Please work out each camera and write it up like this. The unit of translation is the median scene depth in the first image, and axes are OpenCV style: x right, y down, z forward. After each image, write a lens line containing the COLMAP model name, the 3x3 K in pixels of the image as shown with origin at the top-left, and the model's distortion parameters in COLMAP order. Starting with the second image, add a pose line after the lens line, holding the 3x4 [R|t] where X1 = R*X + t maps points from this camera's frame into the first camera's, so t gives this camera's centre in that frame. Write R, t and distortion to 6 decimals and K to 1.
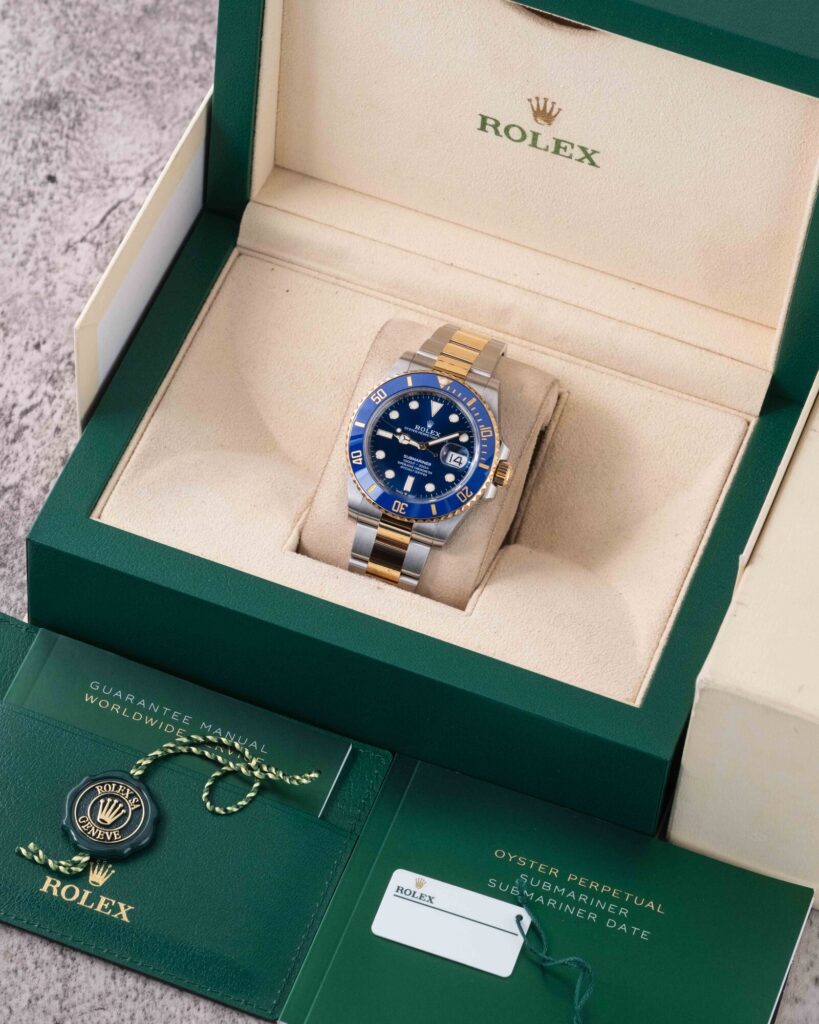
lens RADIAL K [[4128.2, 0, 409.5], [0, 4128.2, 512.0], [0, 0, 1]] dist [0.234536, -1.264527]
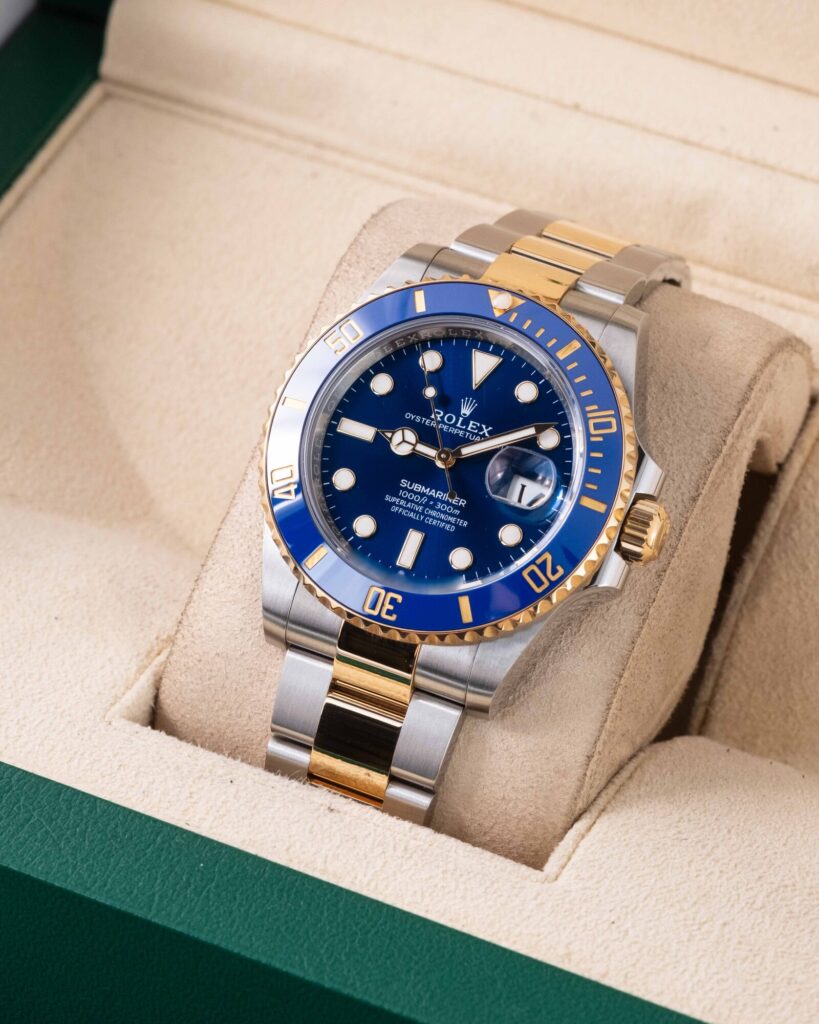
lens RADIAL K [[4642.5, 0, 410.3], [0, 4642.5, 487.3], [0, 0, 1]] dist [0.180533, 2.291277]
pose [[0.992953, 0.013225, -0.117768, 0.052959], [-0.030428, 0.988889, -0.145506, 0.052876], [0.114535, 0.148064, 0.982323, 0.550207]]
